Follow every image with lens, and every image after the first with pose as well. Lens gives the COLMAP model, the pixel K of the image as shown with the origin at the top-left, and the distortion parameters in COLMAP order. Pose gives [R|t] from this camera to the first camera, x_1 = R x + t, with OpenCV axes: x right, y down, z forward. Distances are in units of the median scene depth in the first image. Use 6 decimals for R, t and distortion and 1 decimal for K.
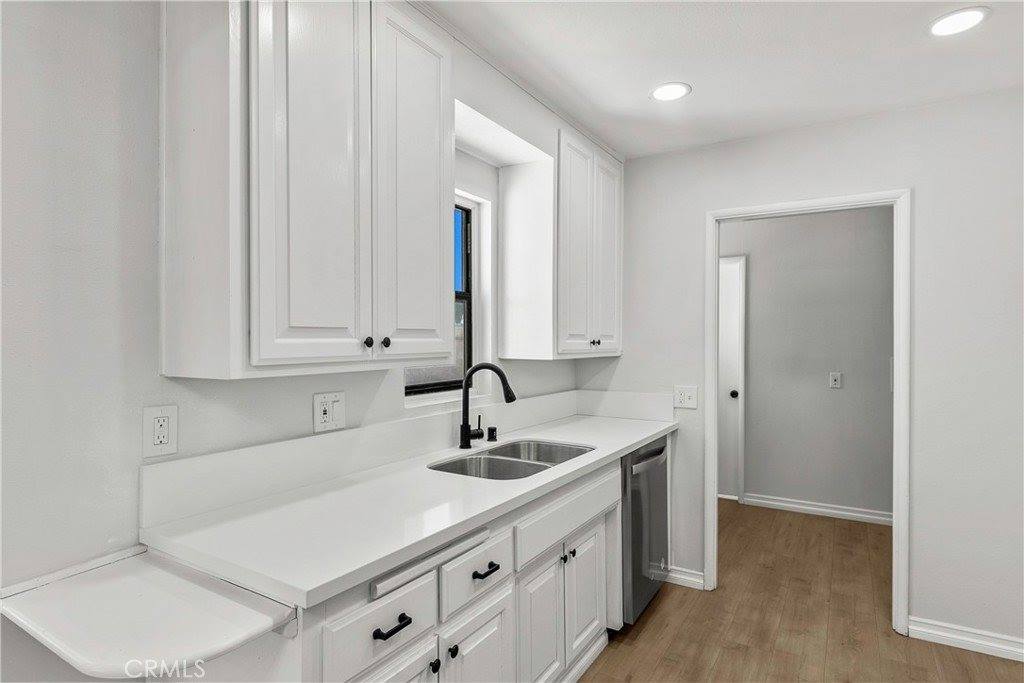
lens RADIAL K [[555.3, 0, 507.6], [0, 555.3, 340.5], [0, 0, 1]] dist [0.002029, 0.000005]
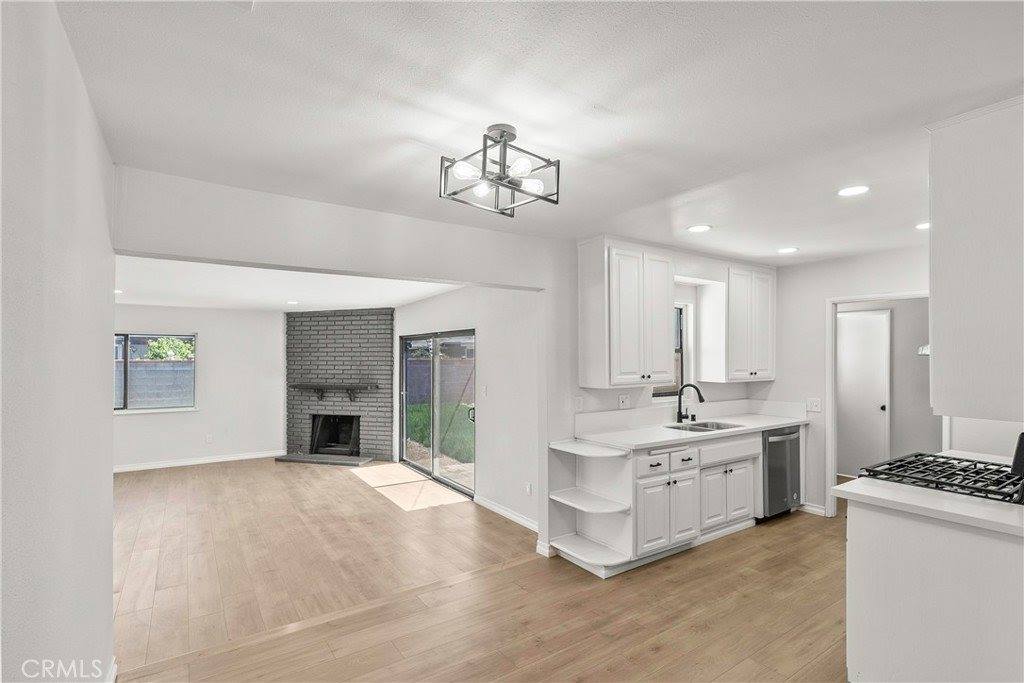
lens RADIAL K [[490.3, 0, 507.0], [0, 490.3, 351.0], [0, 0, 1]] dist [-0.001415, -0.000498]
pose [[0.913286, -0.004086, -0.407300, 0.086643], [-0.000255, 0.999944, -0.010604, -0.064304], [0.407320, 0.009789, 0.913233, -1.002996]]
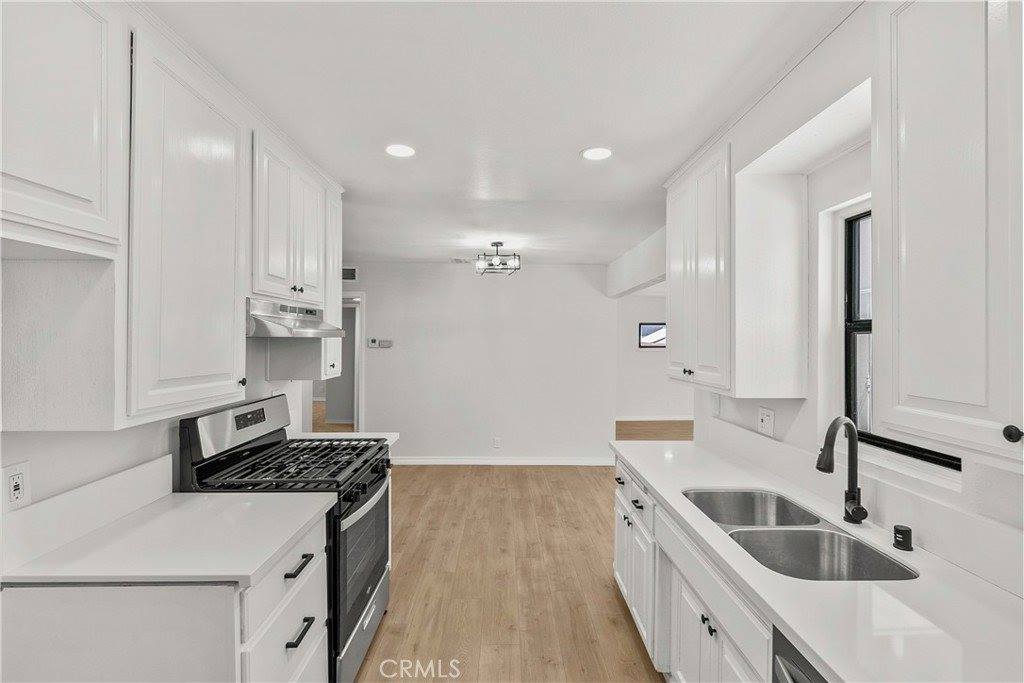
lens RADIAL K [[464.4, 0, 511.8], [0, 464.4, 340.5], [0, 0, 1]] dist [0.000182, 0.000010]
pose [[-0.841004, 0.001585, -0.541027, 0.671582], [0.000345, 0.999997, 0.002394, -0.064788], [0.541029, 0.001827, -0.841002, 1.258579]]
